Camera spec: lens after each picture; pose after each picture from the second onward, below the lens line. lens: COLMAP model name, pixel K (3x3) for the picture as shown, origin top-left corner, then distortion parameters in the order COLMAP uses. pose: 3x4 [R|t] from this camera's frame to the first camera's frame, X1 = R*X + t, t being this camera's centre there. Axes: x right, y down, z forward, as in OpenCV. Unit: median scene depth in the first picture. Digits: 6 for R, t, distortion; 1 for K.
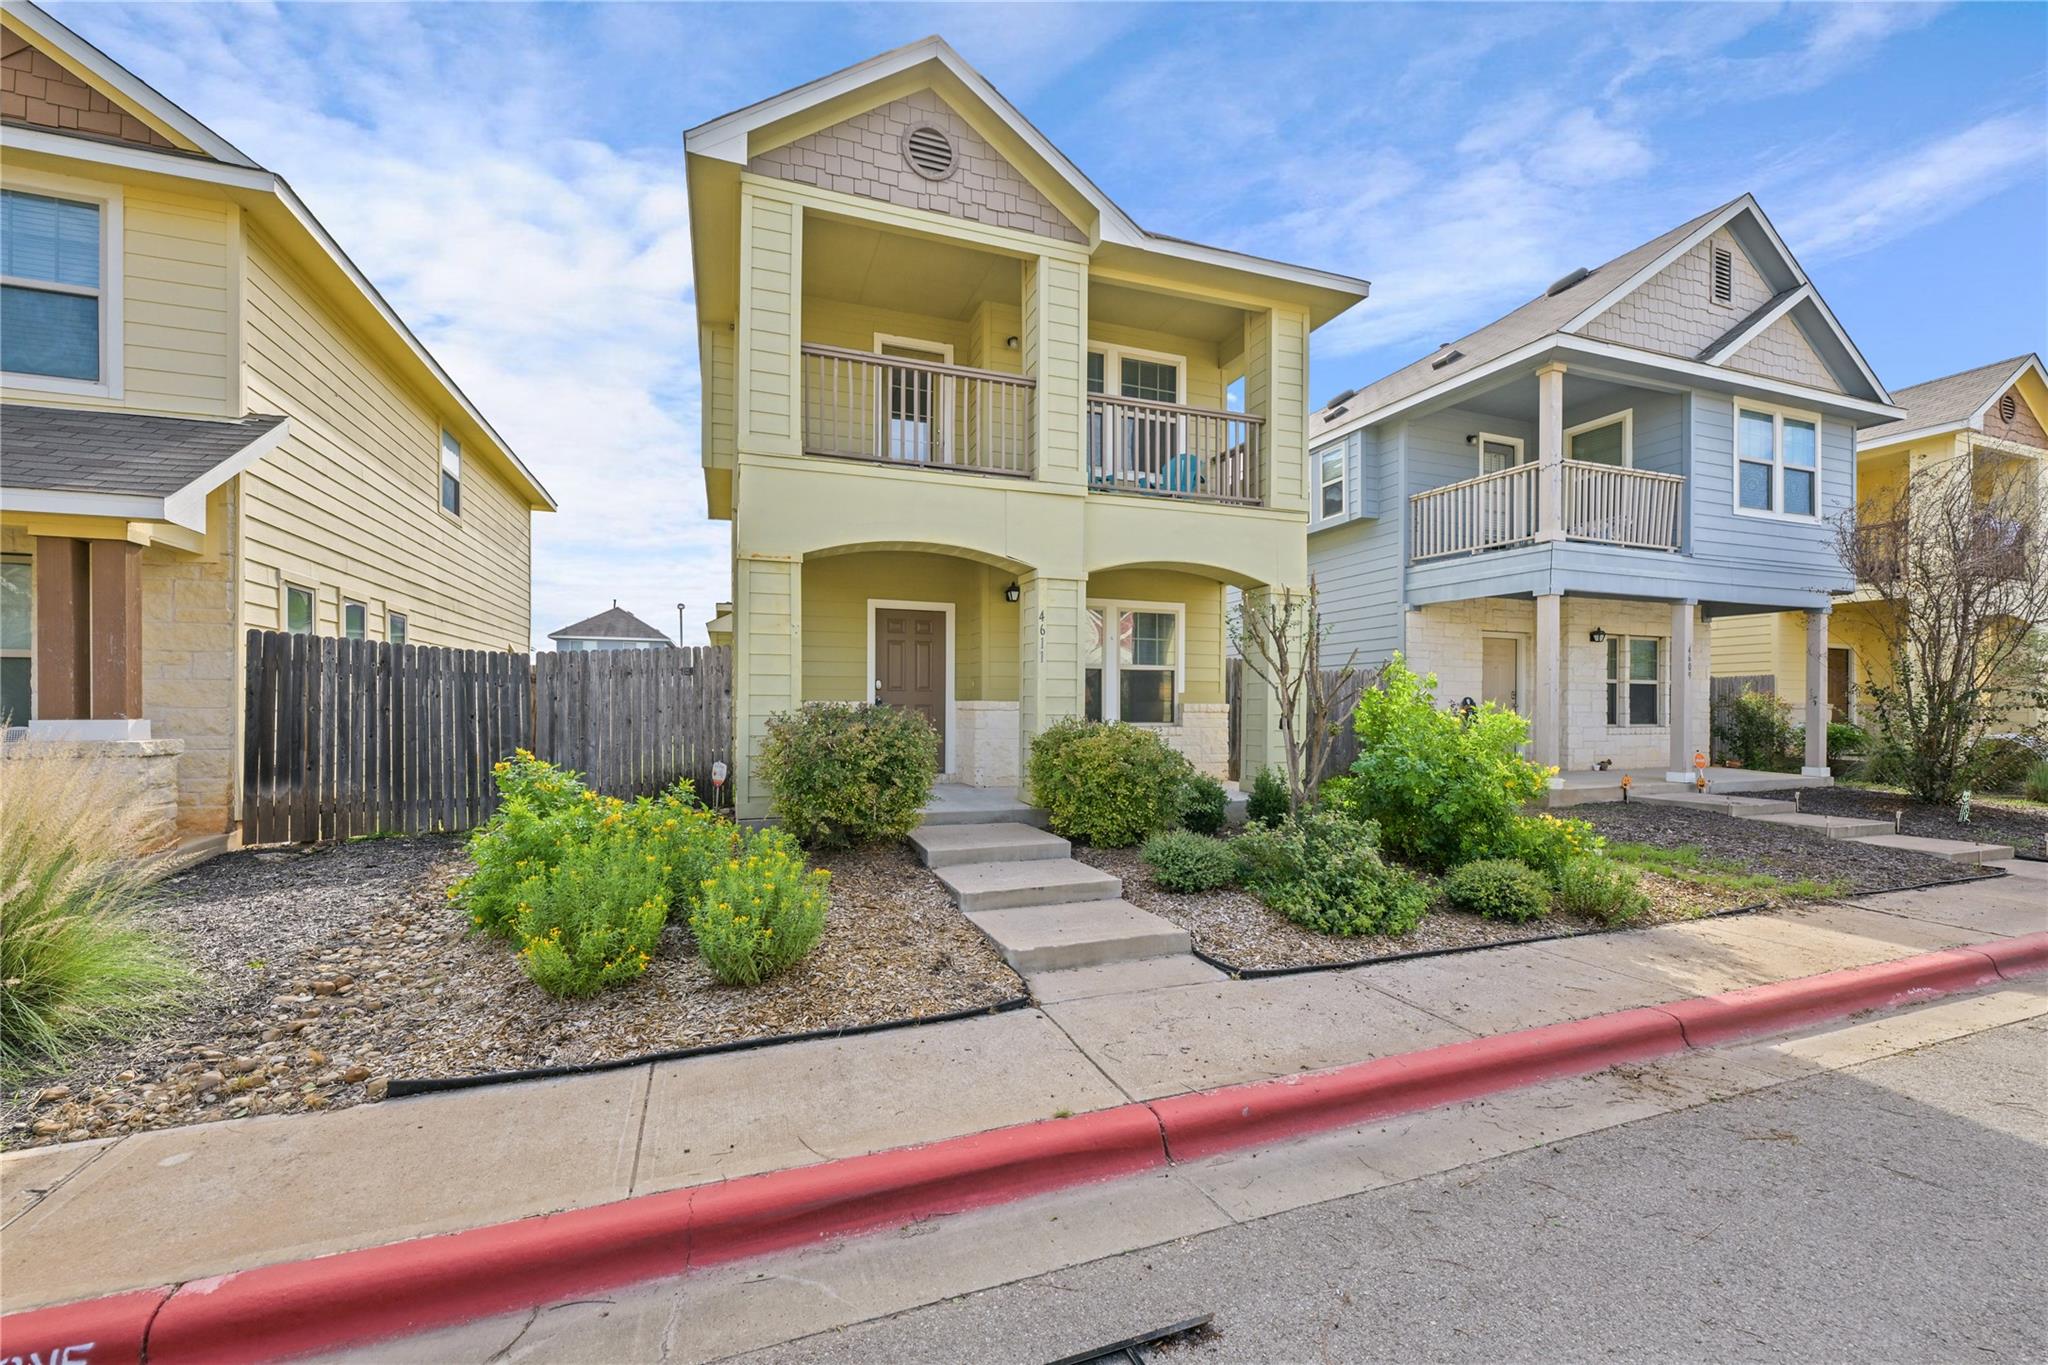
lens RADIAL K [[817.5, 0, 1027.3], [0, 817.5, 702.4], [0, 0, 1]] dist [0.000034, 0.000065]
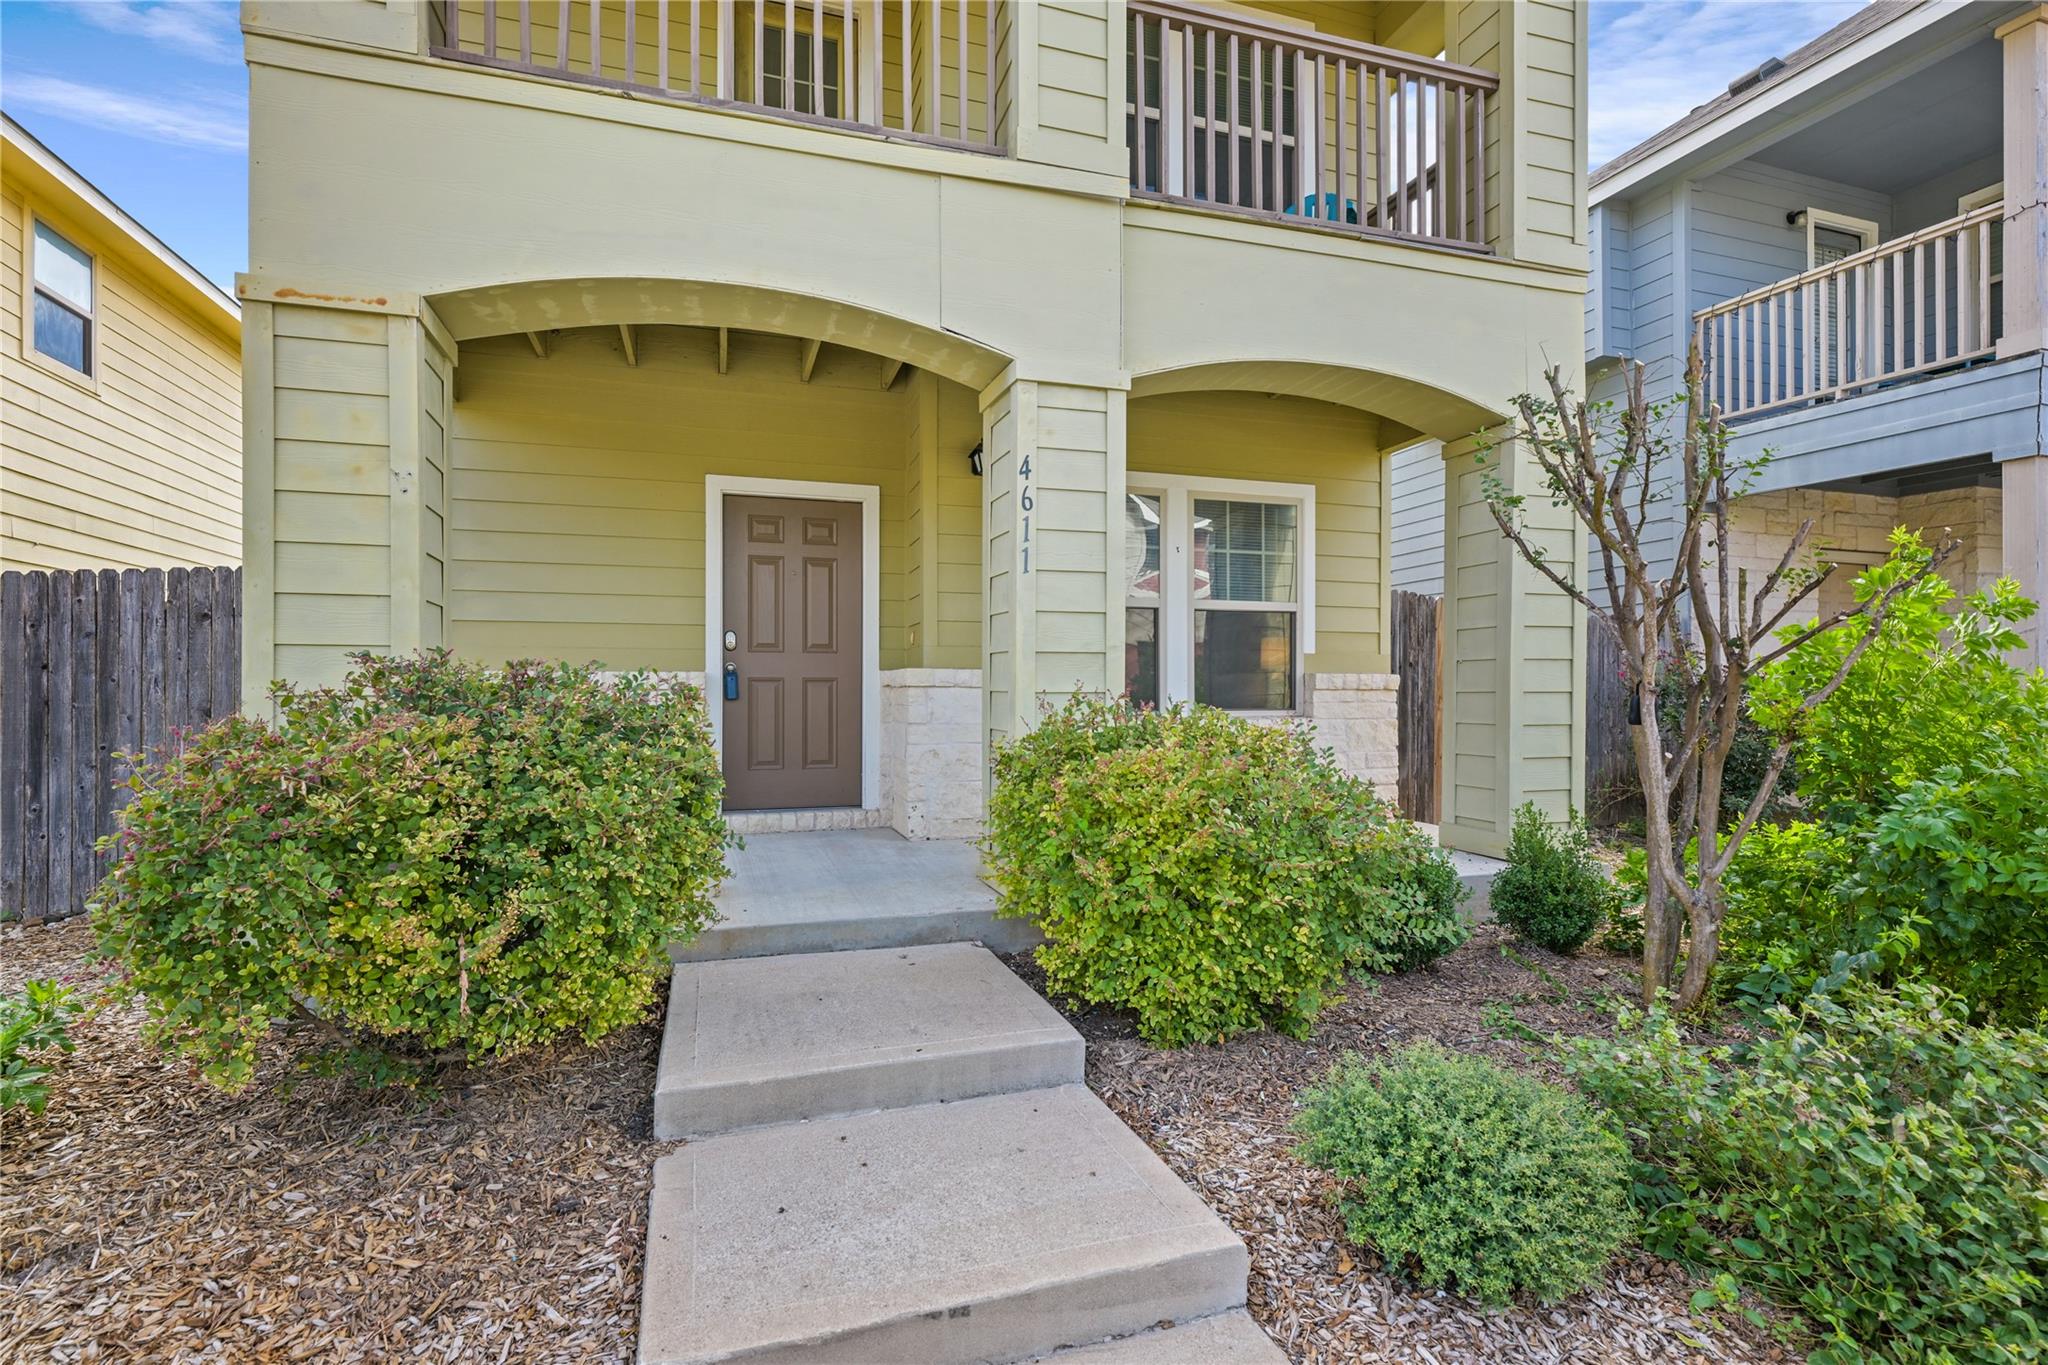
lens RADIAL K [[990.7, 0, 1020.4], [0, 990.7, 696.2], [0, 0, 1]] dist [0.000958, -0.000221]
pose [[0.999162, -0.005517, -0.040567, 0.031161], [0.005860, 0.999948, 0.008345, 0.010777], [0.040519, -0.008575, 0.999142, 0.401843]]
